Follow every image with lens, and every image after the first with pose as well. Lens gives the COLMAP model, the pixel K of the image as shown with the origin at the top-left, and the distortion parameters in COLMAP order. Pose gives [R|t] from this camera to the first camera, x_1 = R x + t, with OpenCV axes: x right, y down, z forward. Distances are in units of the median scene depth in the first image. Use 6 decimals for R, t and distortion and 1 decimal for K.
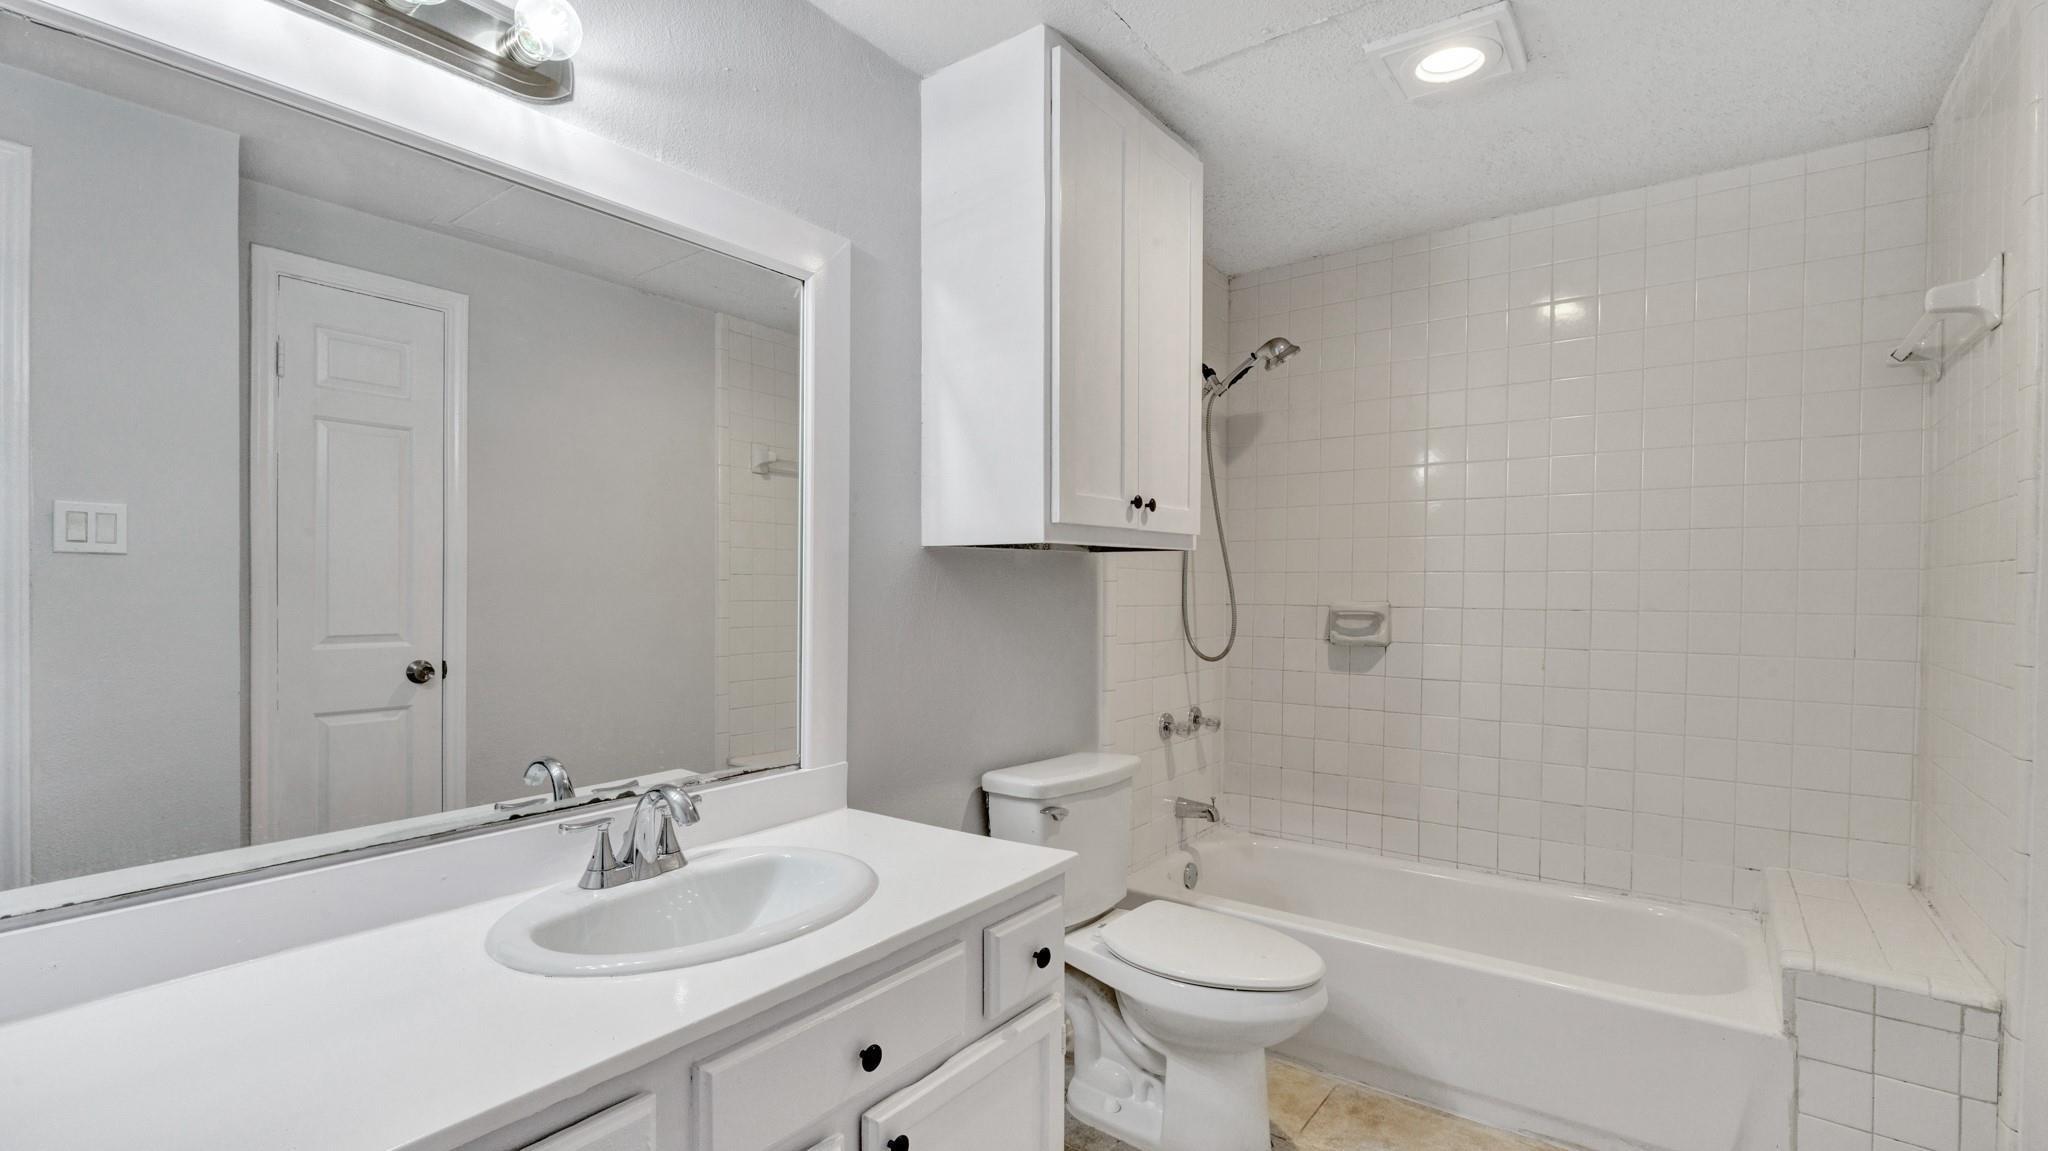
lens RADIAL K [[903.5, 0, 1025.2], [0, 903.5, 601.7], [0, 0, 1]] dist [-0.002332, 0.001837]
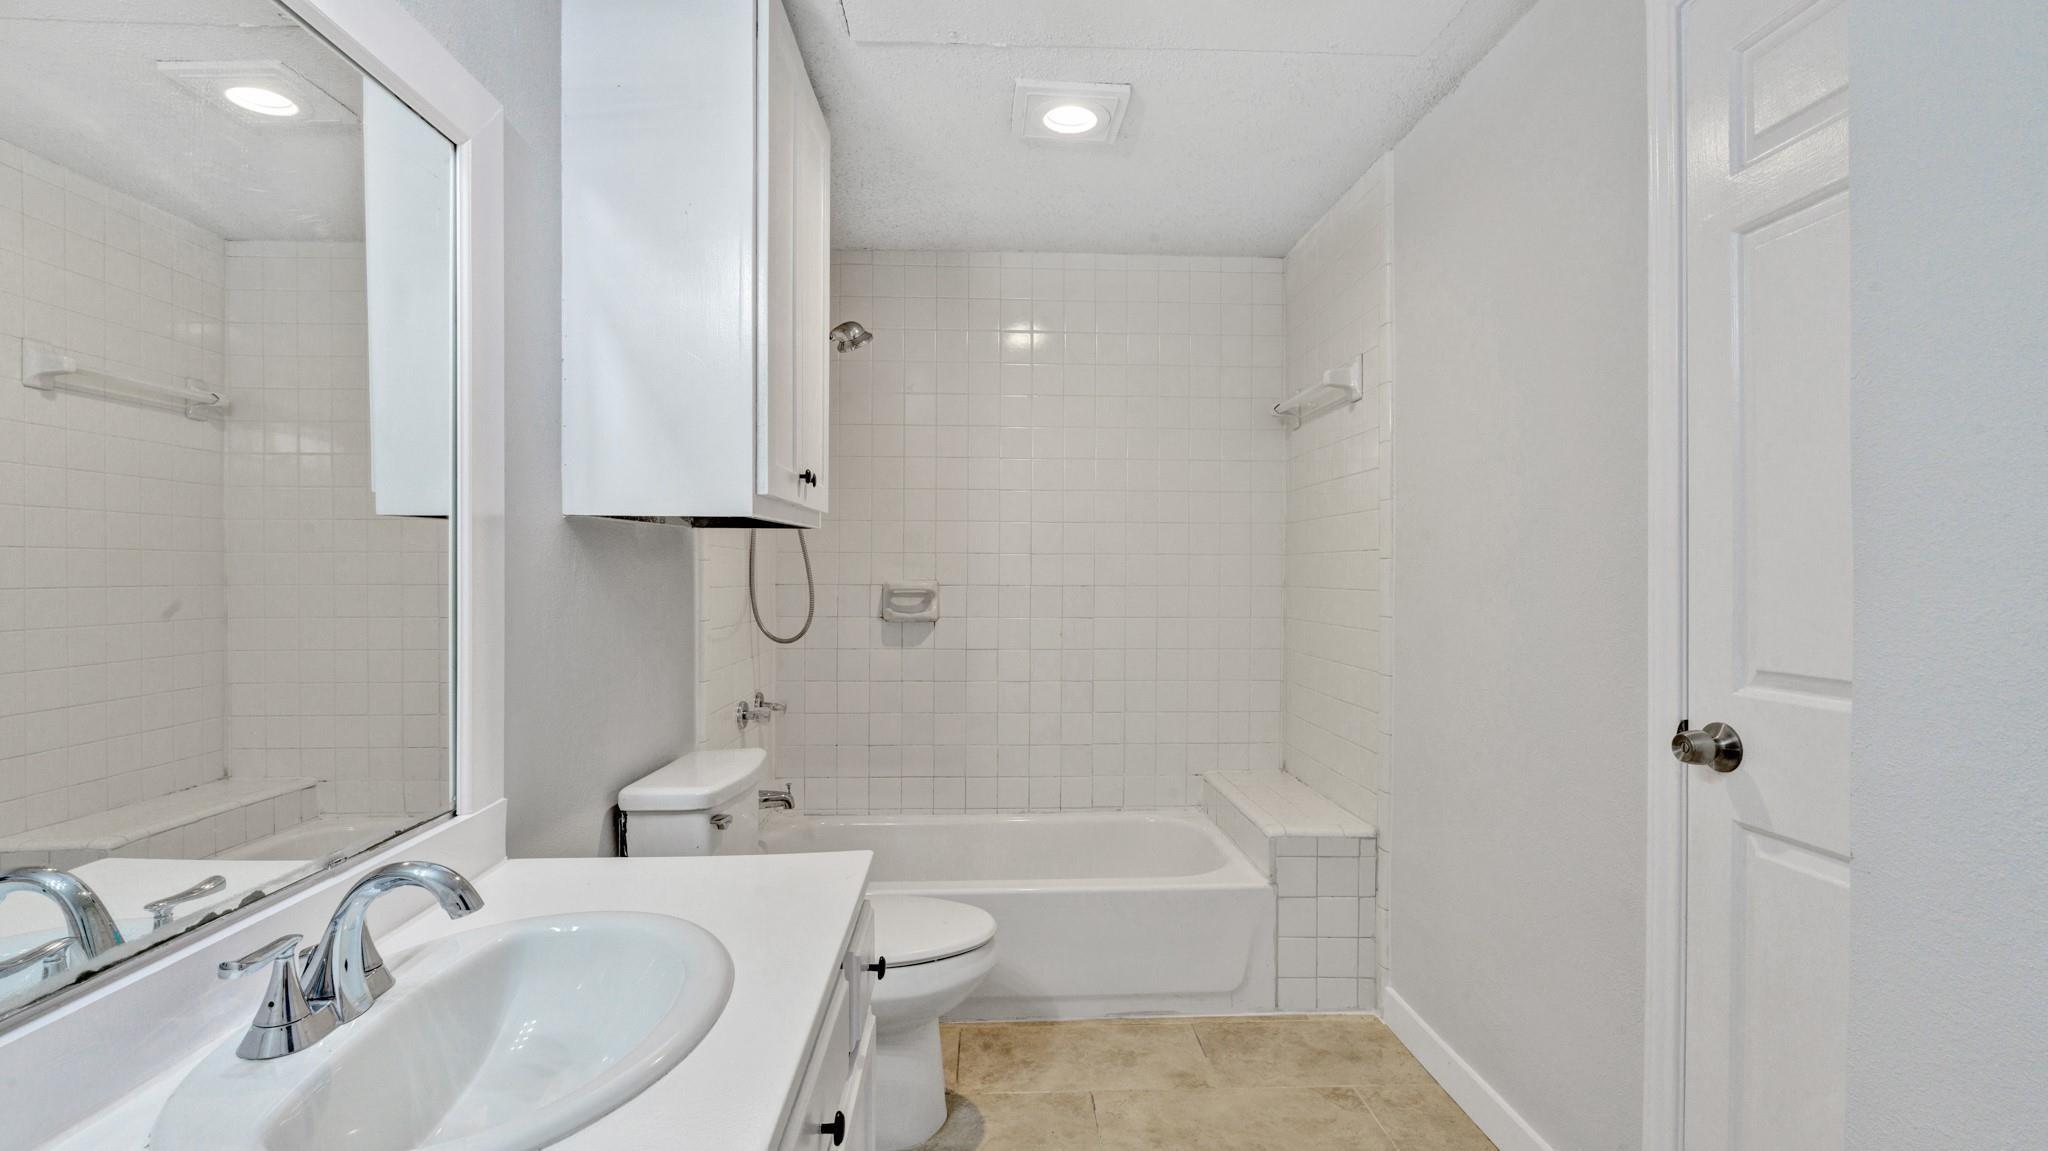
lens RADIAL K [[903.5, 0, 1014.5], [0, 903.5, 579.0], [0, 0, 1]] dist [-0.002332, 0.001837]
pose [[0.777373, -0.007204, 0.628999, -0.239509], [0.009294, 0.999957, -0.000034, -0.000965], [-0.628971, 0.005872, 0.777406, 0.103767]]
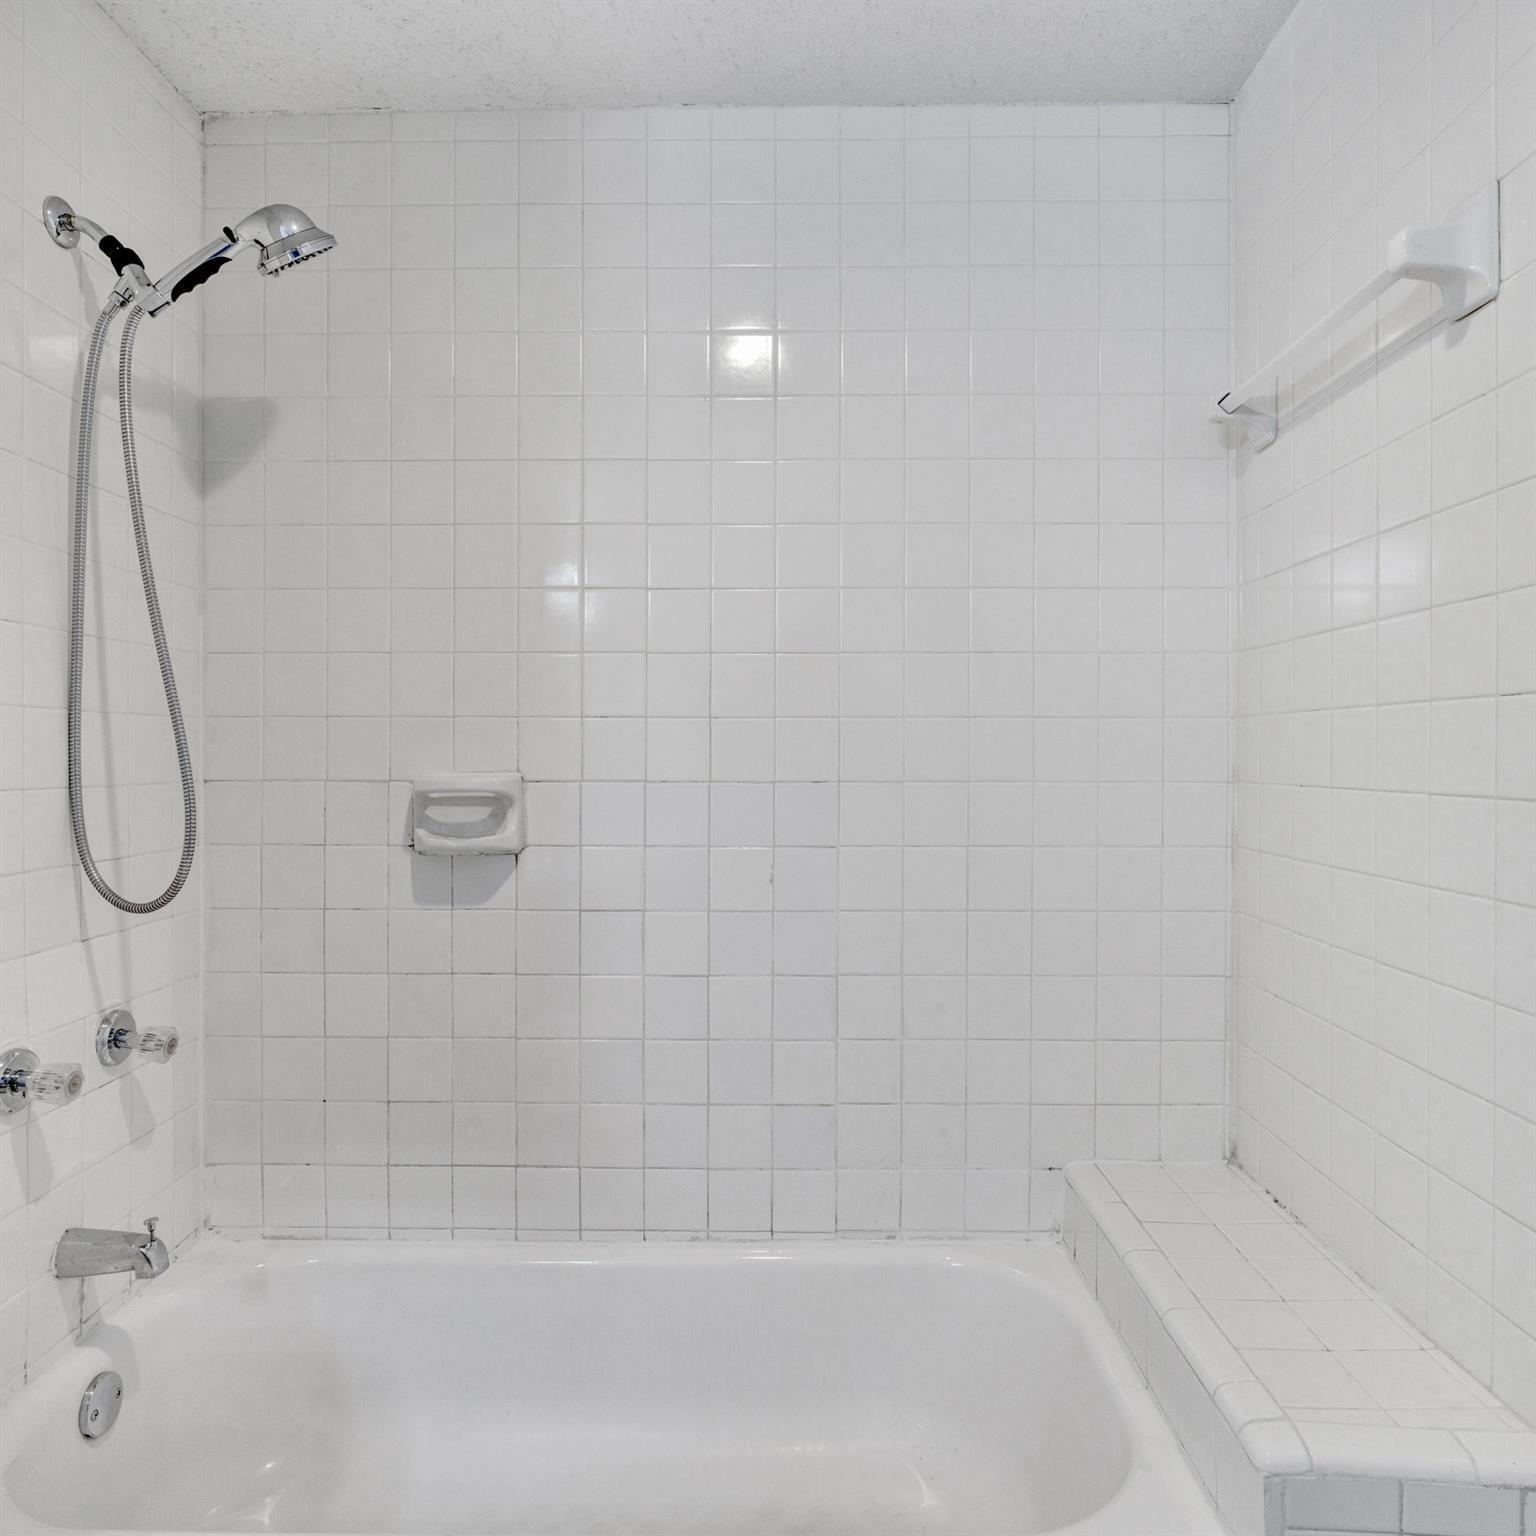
lens RADIAL K [[1008.4, 0, 772.1], [0, 1008.4, 764.8], [0, 0, 1]] dist [-0.009925, -0.003415]
pose [[0.807807, -0.012492, 0.589314, 0.189813], [0.013236, 0.999908, 0.003052, -0.004550], [-0.589298, 0.005335, 0.807898, 0.477446]]
